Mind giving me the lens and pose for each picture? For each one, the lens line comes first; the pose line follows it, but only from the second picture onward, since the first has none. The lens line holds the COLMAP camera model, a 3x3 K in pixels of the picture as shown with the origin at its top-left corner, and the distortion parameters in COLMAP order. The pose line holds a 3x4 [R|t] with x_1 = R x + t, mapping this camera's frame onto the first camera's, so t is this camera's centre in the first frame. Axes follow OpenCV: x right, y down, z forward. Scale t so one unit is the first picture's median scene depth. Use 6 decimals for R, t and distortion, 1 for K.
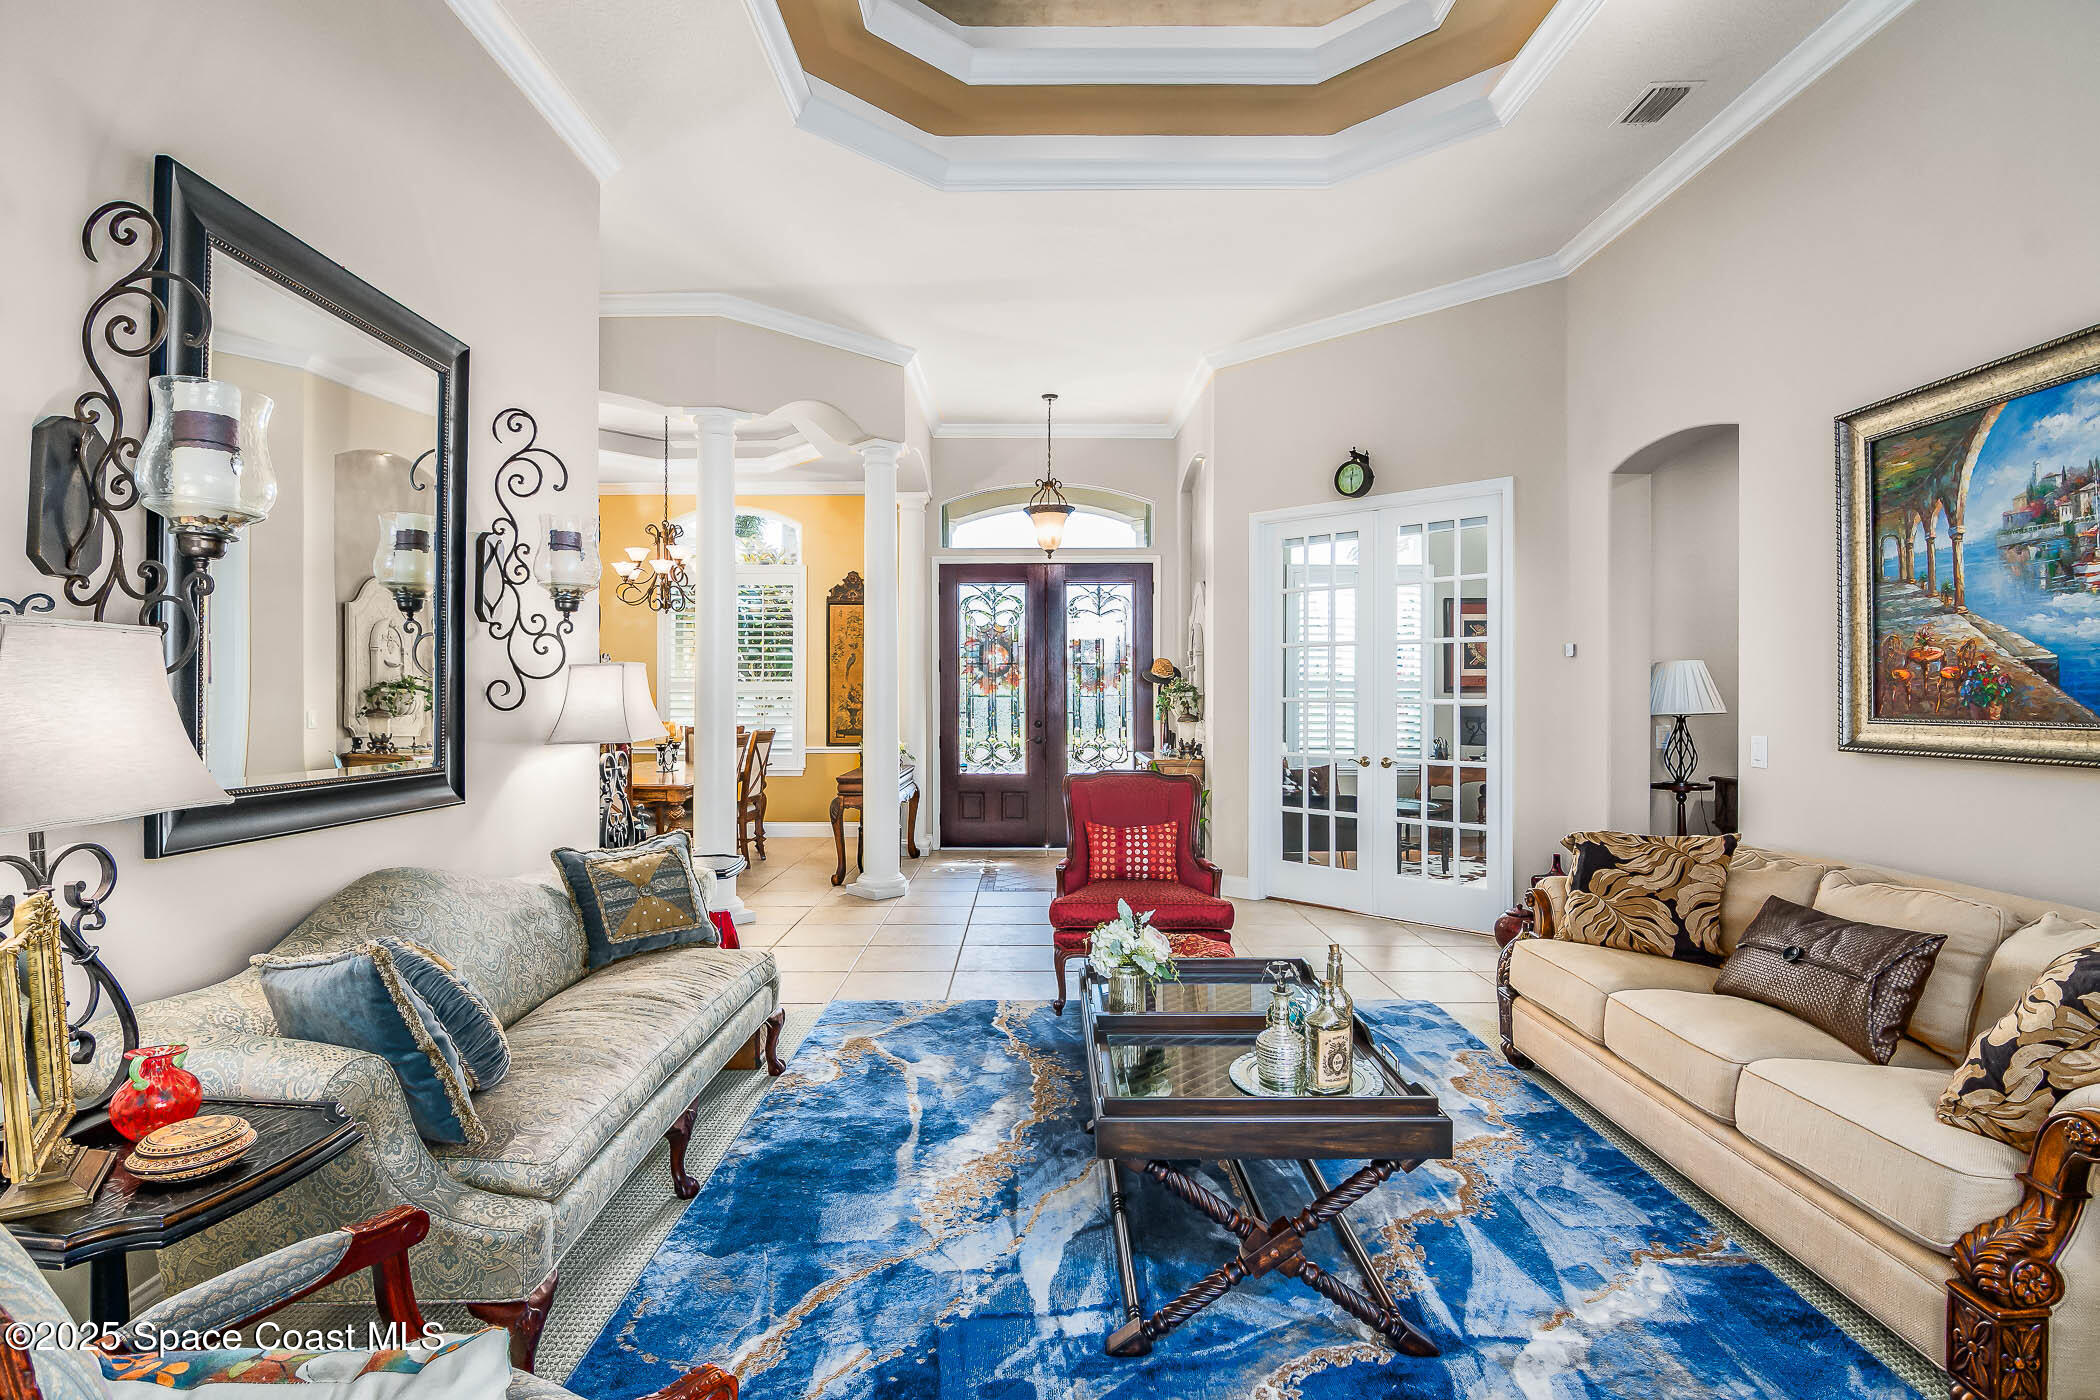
lens RADIAL K [[1012.3, 0, 1050.0], [0, 1012.3, 700.0], [0, 0, 1]] dist [0.000581, 0.000214]
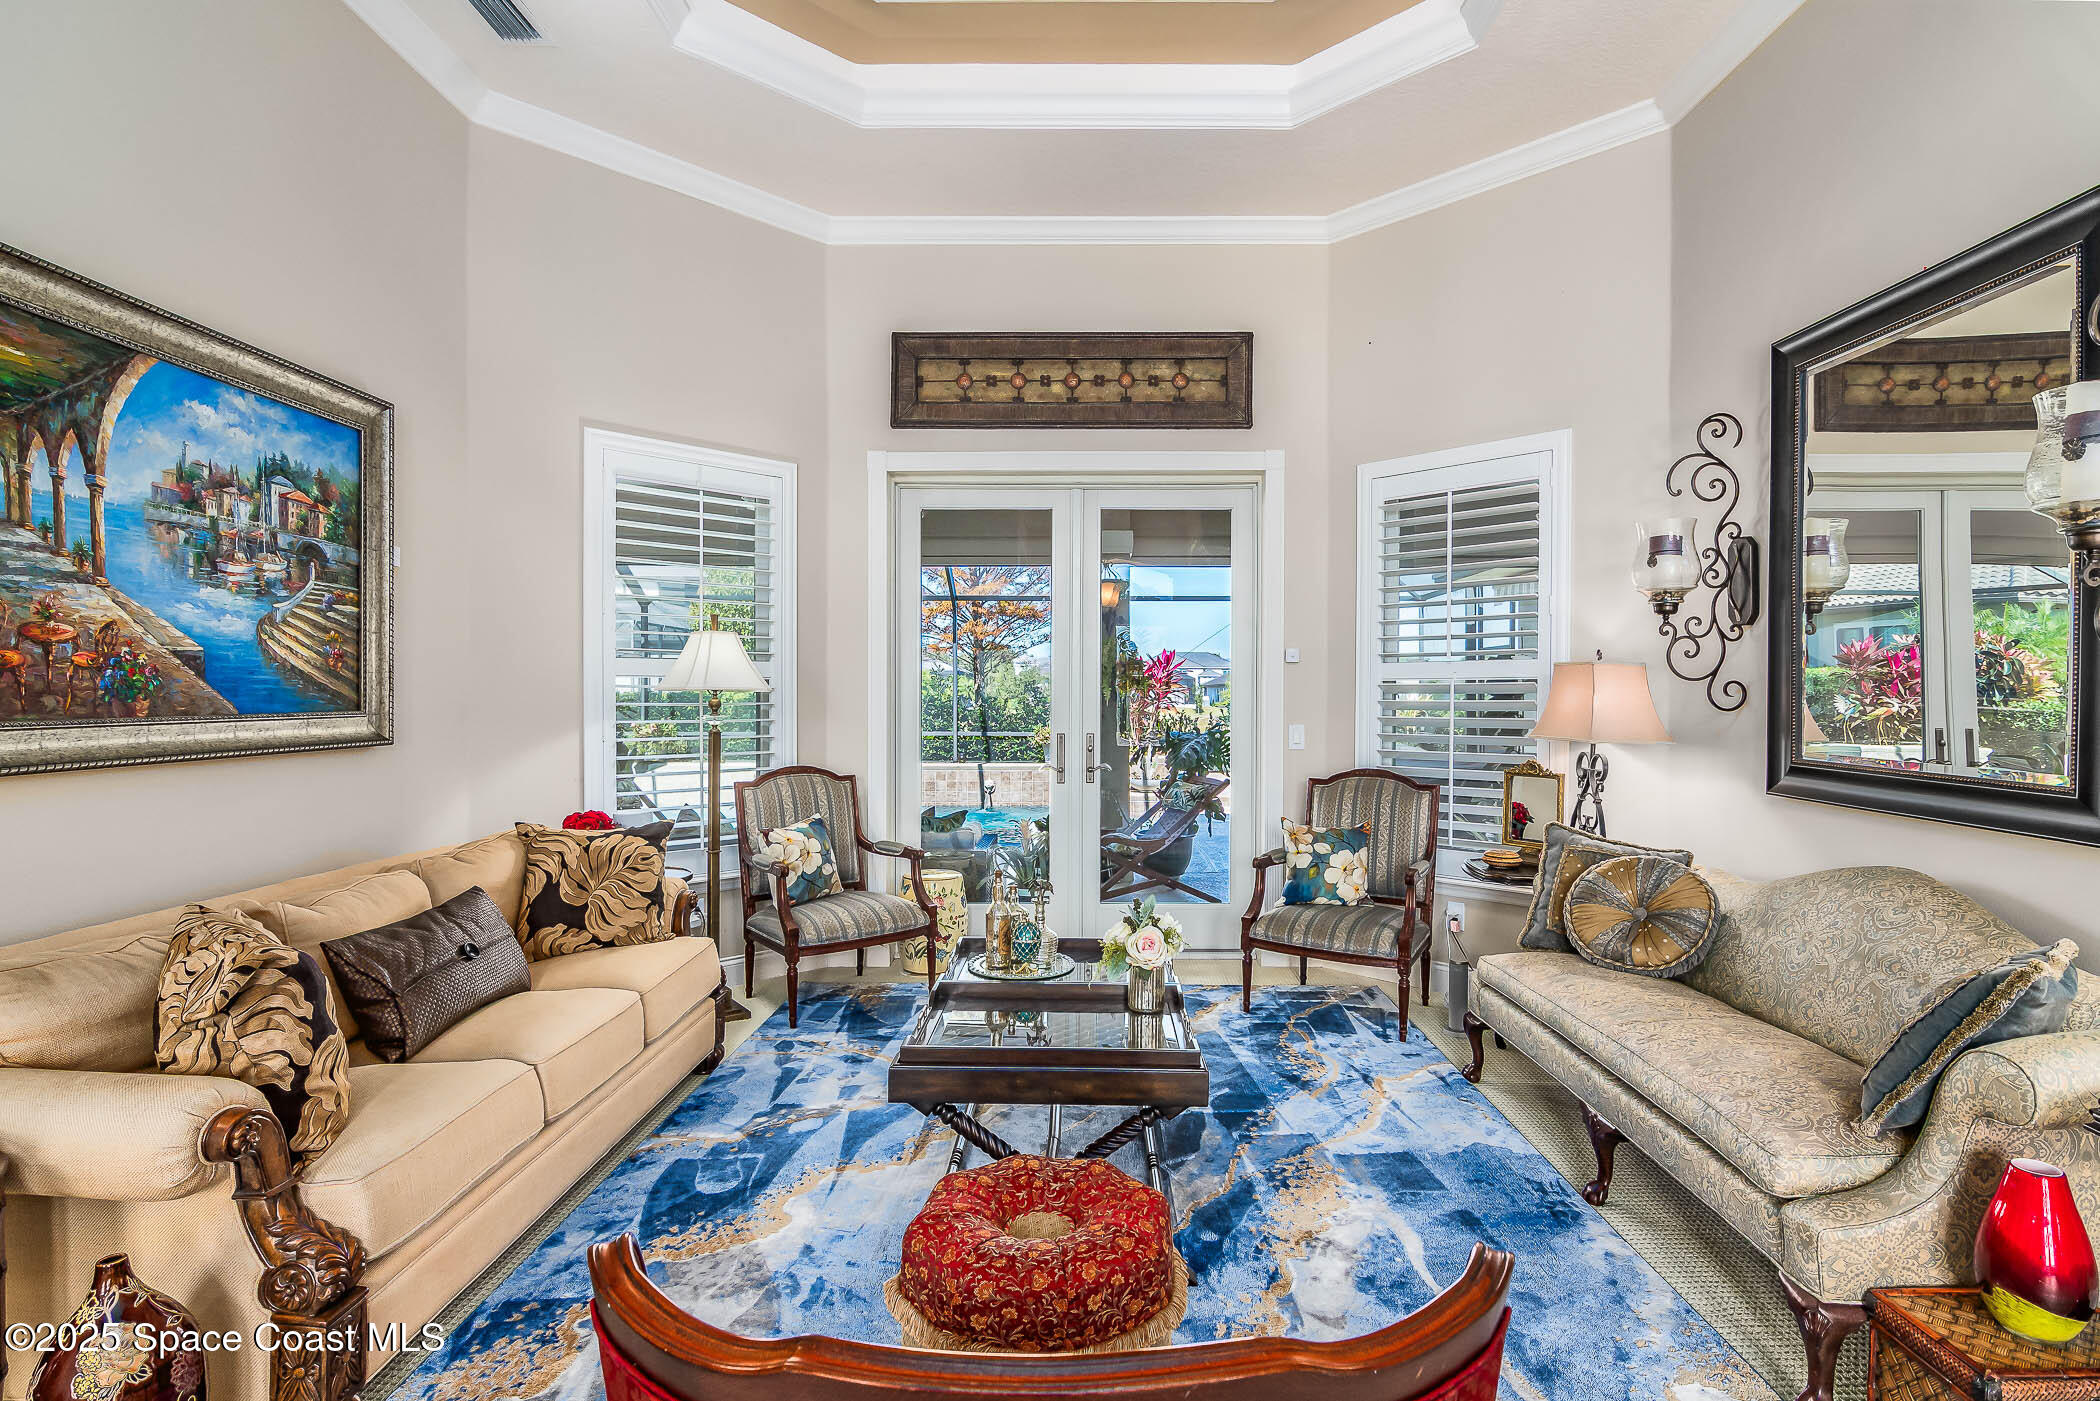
lens RADIAL K [[1012.3, 0, 1050.0], [0, 1012.3, 700.5], [0, 0, 1]] dist [0.000581, 0.000214]
pose [[-0.999092, -0.001284, 0.042577, 0.119958], [-0.000661, 0.999892, 0.014652, -0.007531], [-0.042591, 0.014611, -0.998986, 1.834129]]
